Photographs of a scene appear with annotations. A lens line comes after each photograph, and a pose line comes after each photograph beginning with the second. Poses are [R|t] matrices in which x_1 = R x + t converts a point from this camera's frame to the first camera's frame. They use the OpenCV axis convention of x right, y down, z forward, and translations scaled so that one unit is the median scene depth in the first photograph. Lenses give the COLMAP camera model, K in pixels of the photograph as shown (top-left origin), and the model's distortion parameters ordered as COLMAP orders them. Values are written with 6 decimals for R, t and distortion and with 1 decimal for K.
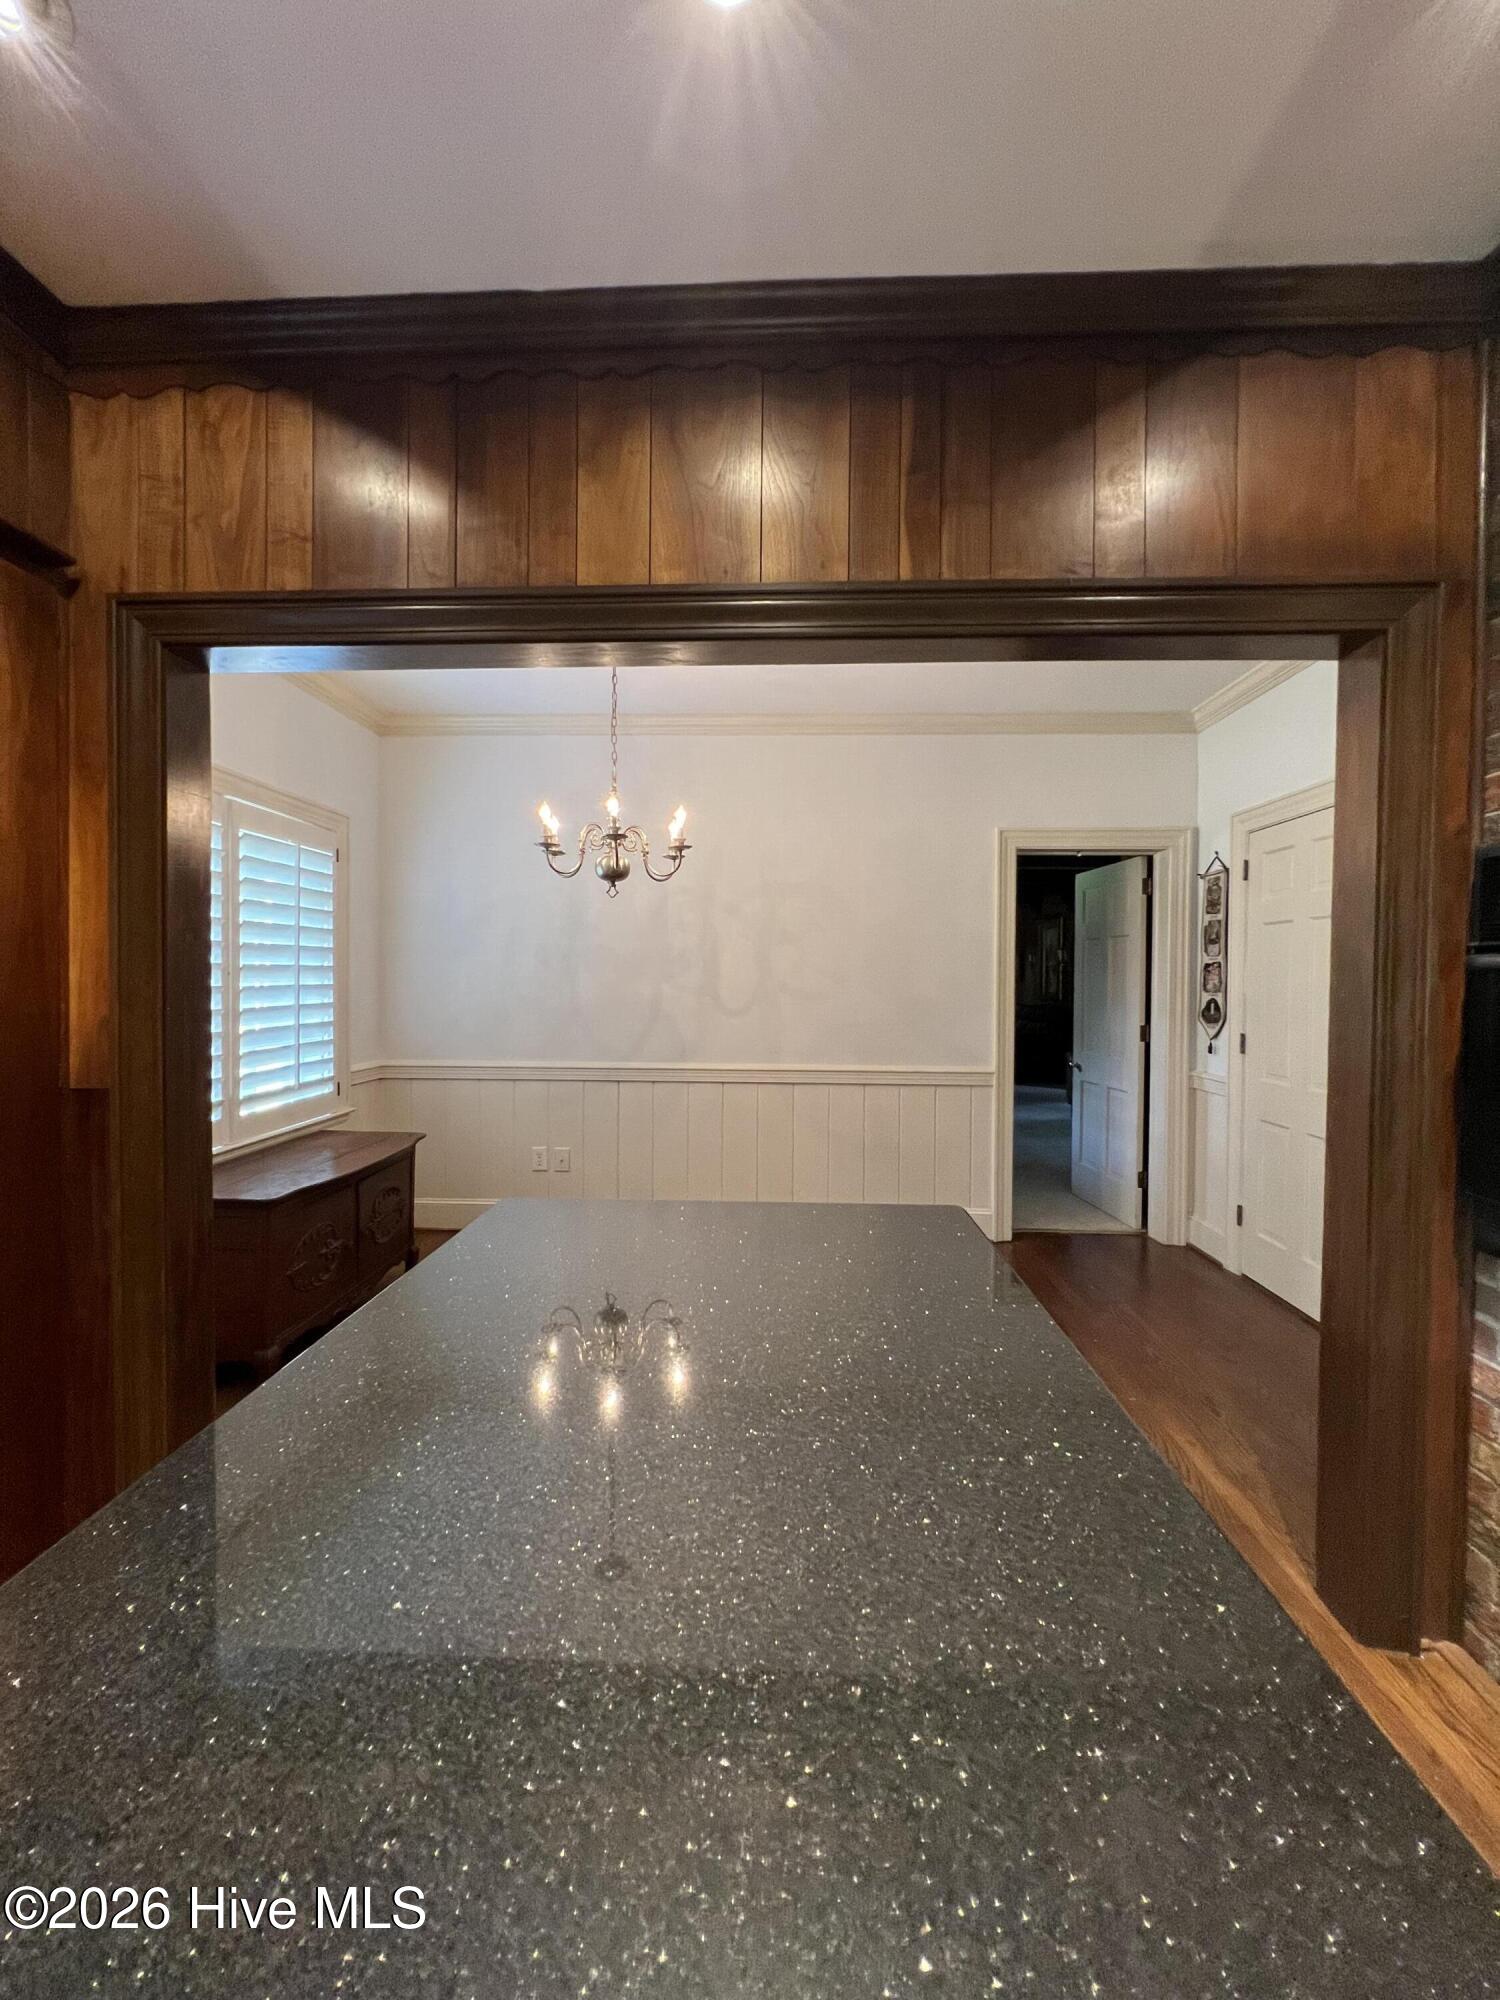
lens RADIAL K [[800.7, 0, 750.0], [0, 800.7, 1000.0], [0, 0, 1]] dist [-0.002981, 0.000414]
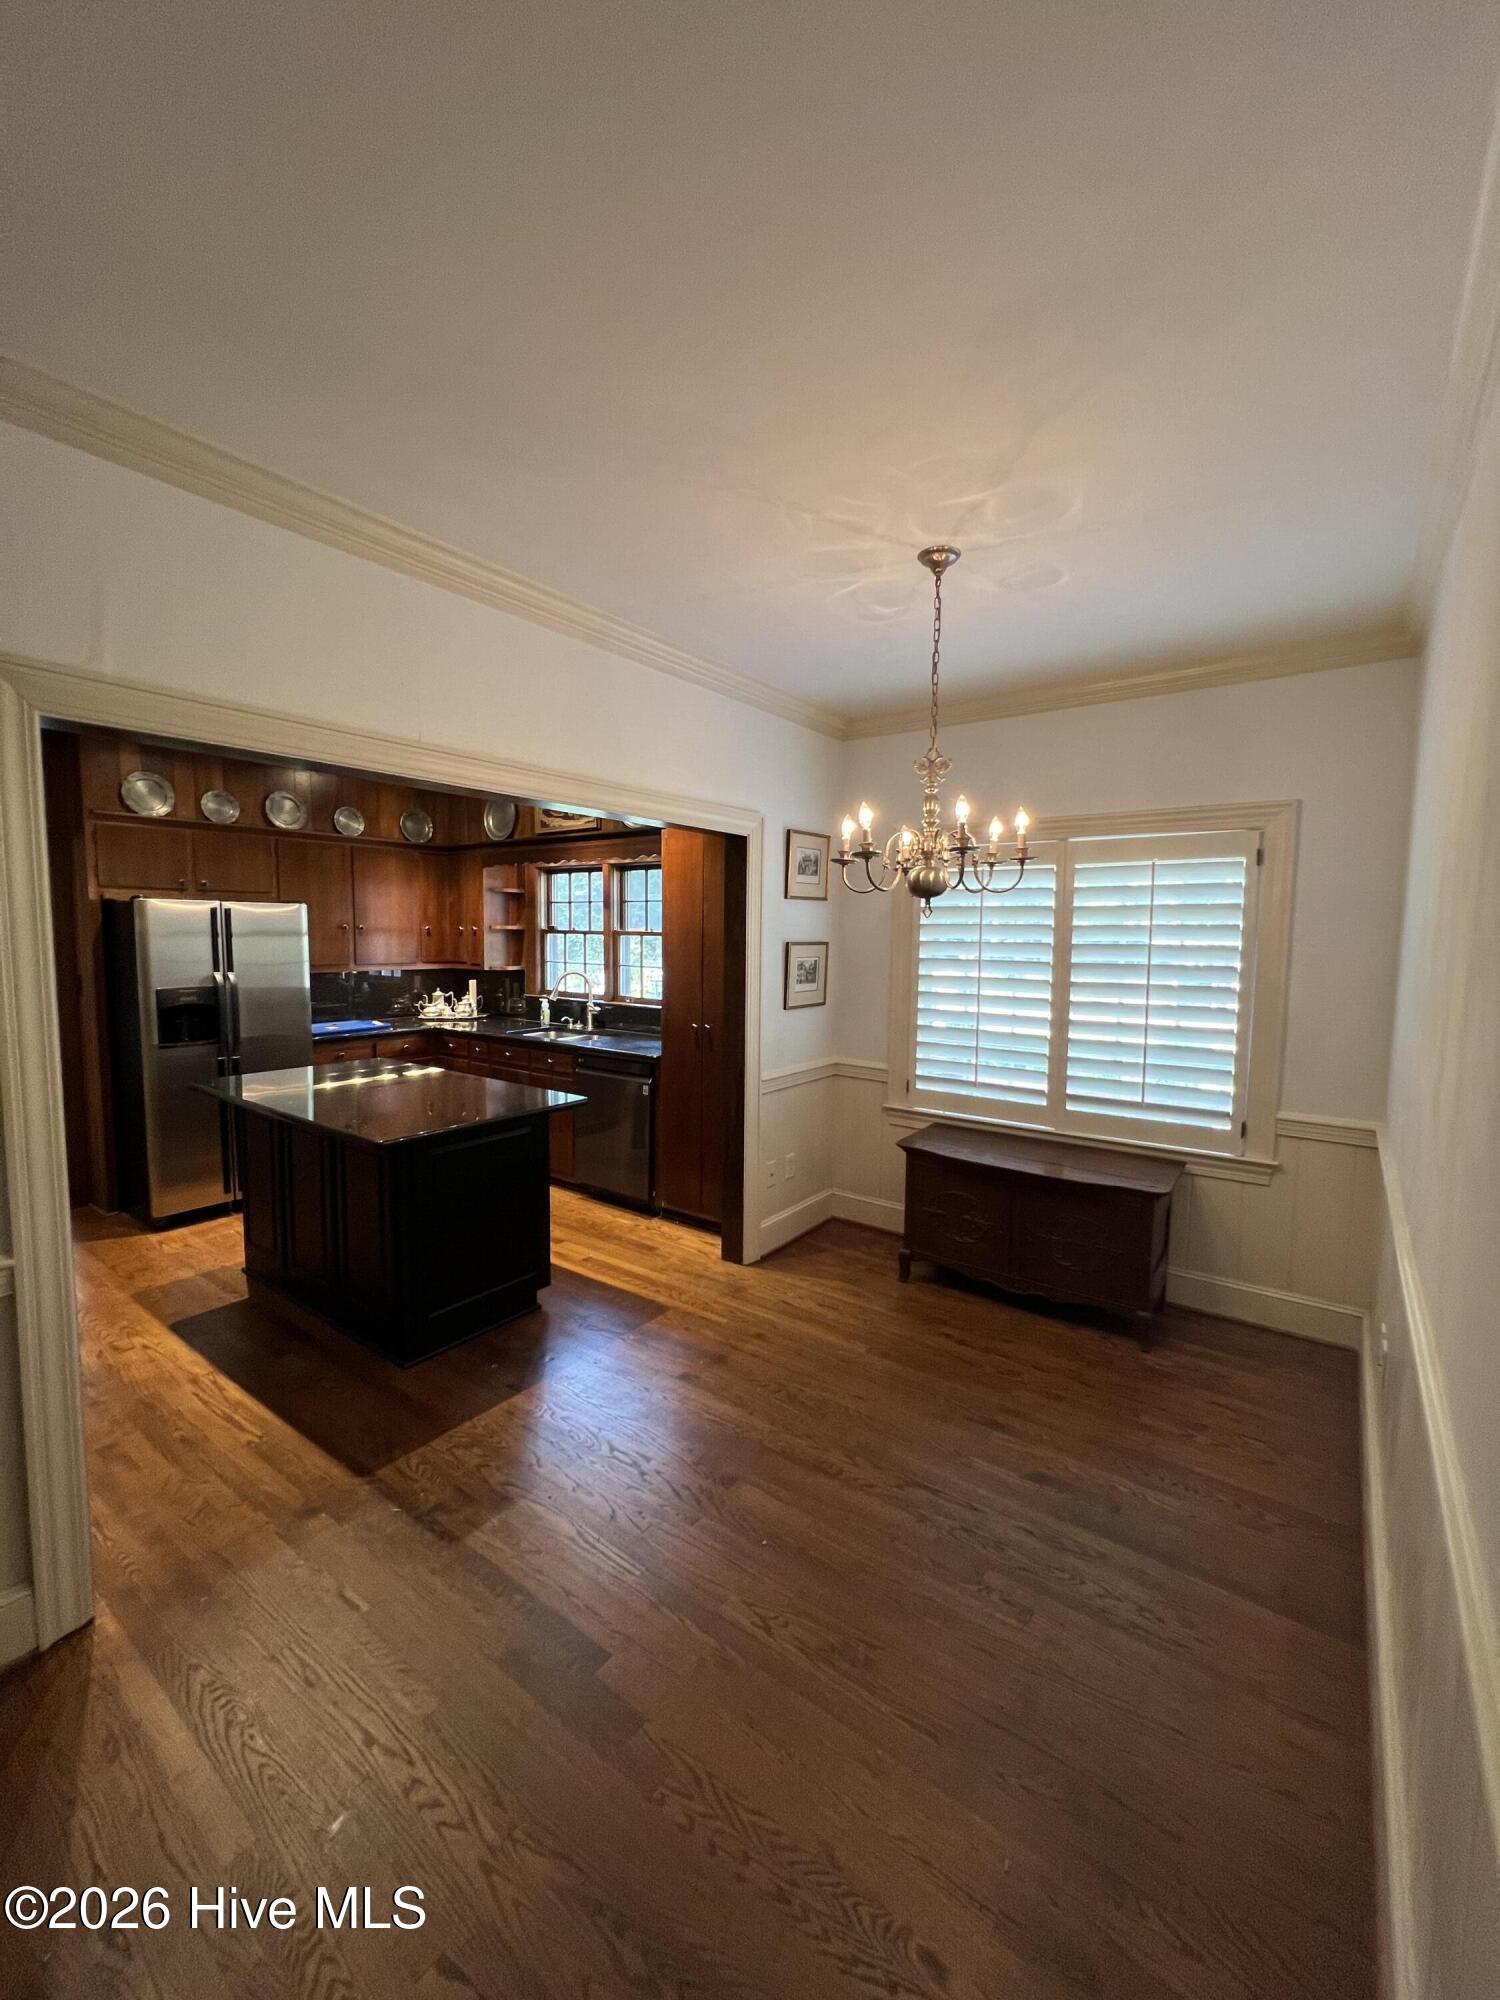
lens RADIAL K [[800.7, 0, 750.0], [0, 800.7, 1000.0], [0, 0, 1]] dist [-0.002981, 0.000414]
pose [[-0.554635, 0.059694, -0.829950, 0.483883], [-0.030908, 0.995257, 0.092239, -0.091332], [0.831519, 0.076811, -0.550160, 1.021082]]
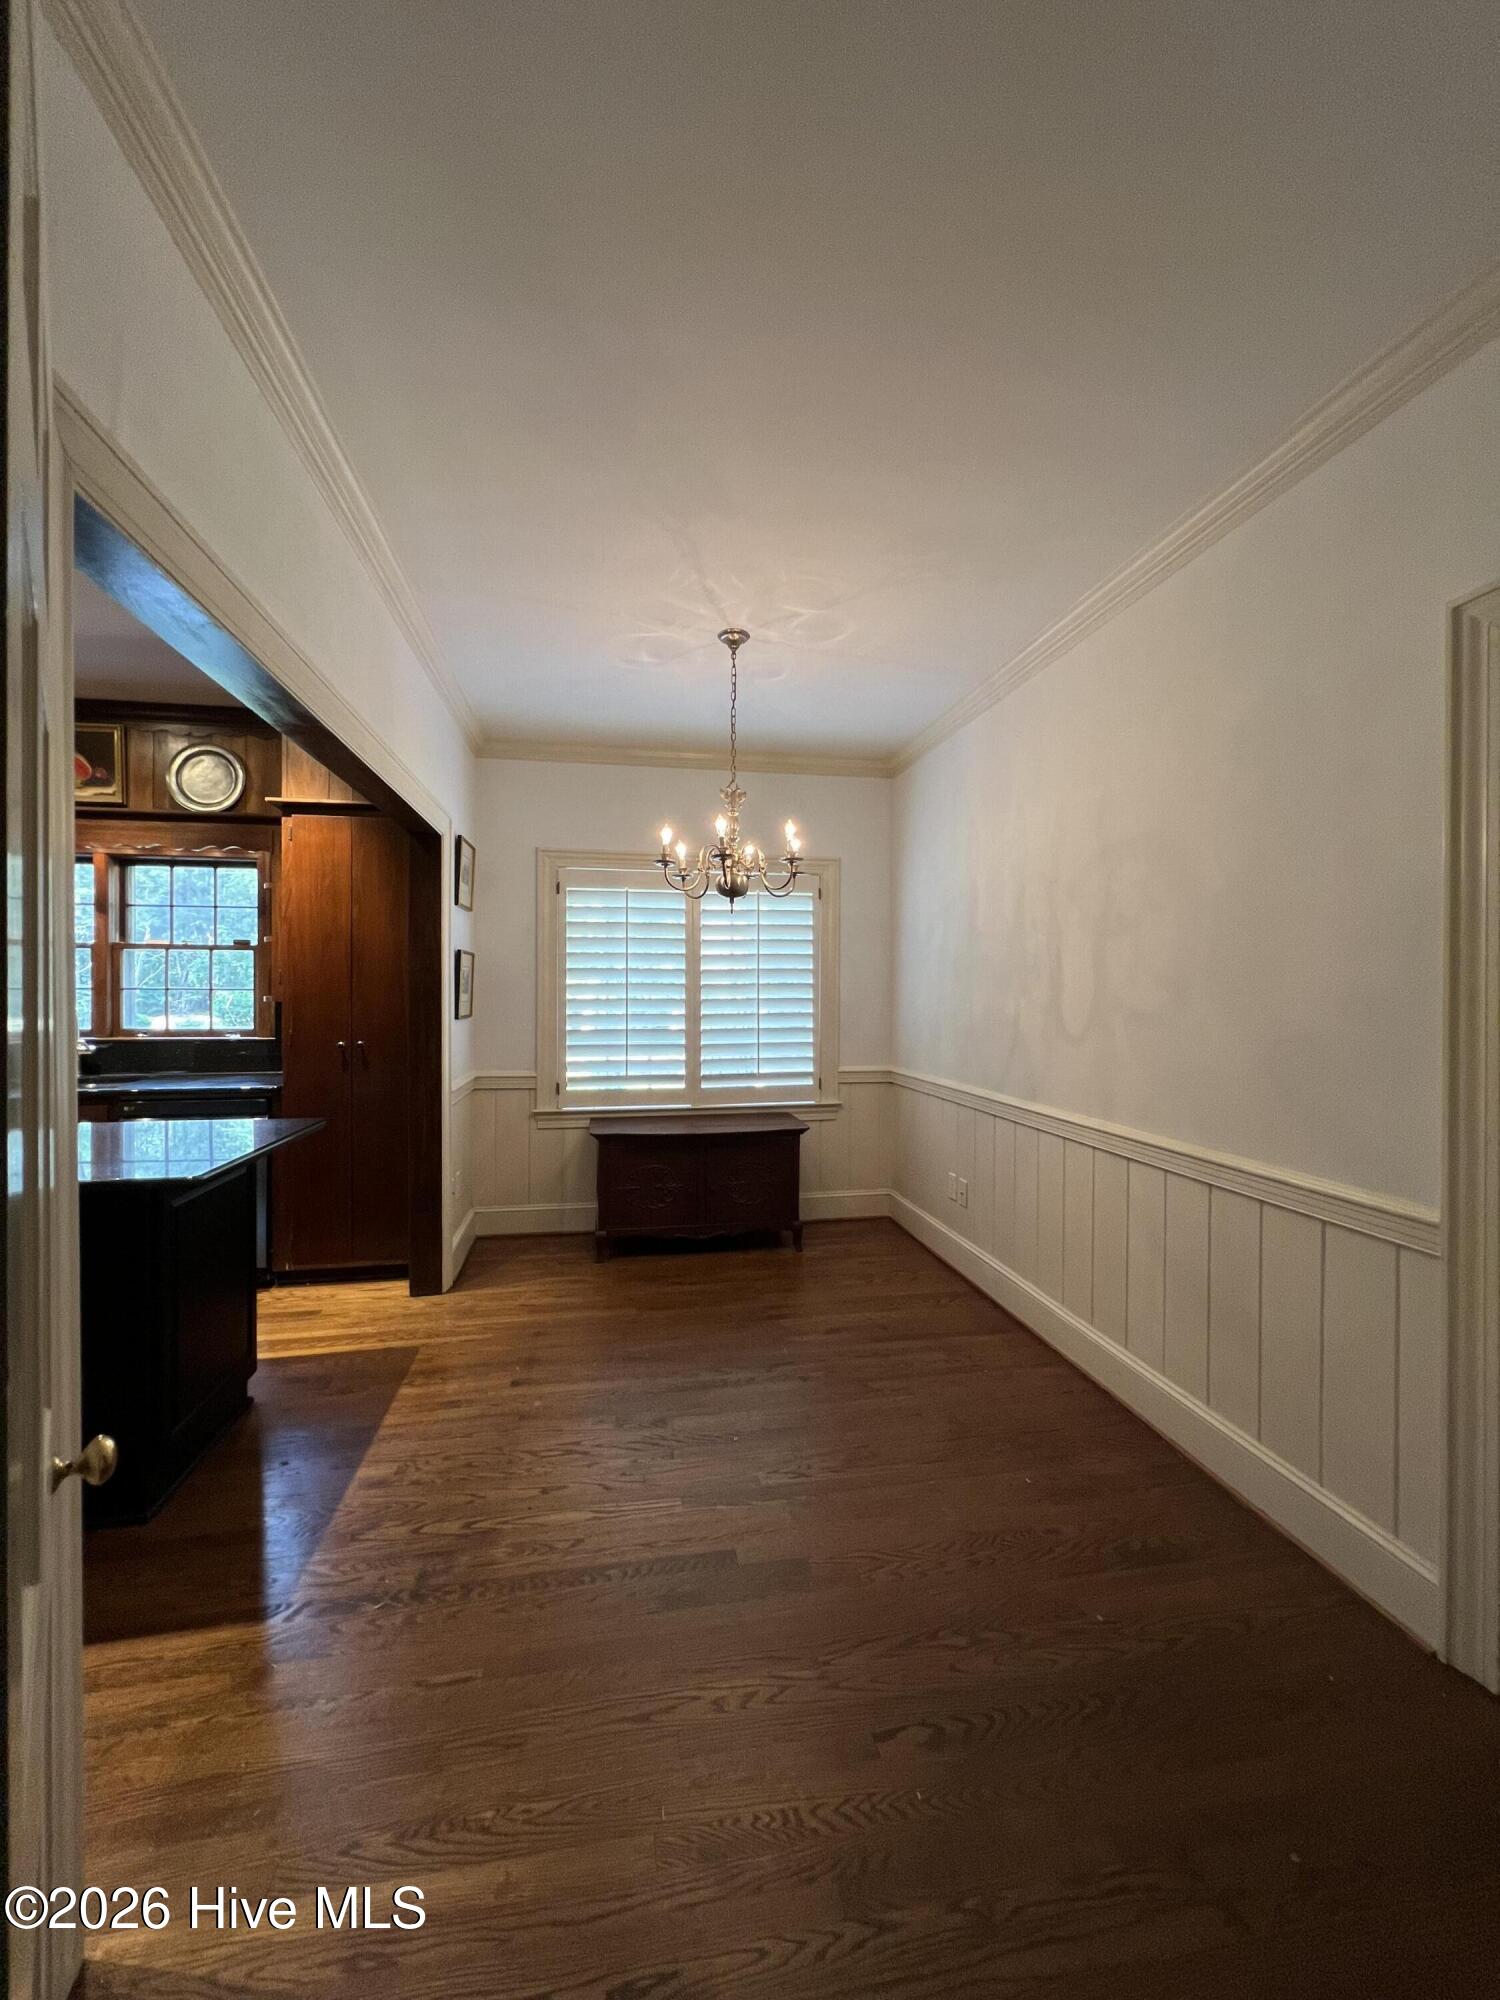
lens RADIAL K [[800.7, 0, 750.0], [0, 800.7, 1000.0], [0, 0, 1]] dist [-0.002981, 0.000414]
pose [[0.217906, 0.005809, -0.975952, 0.658934], [-0.020124, 0.999796, 0.001458, -0.016605], [0.975762, 0.019322, 0.217978, 0.624194]]
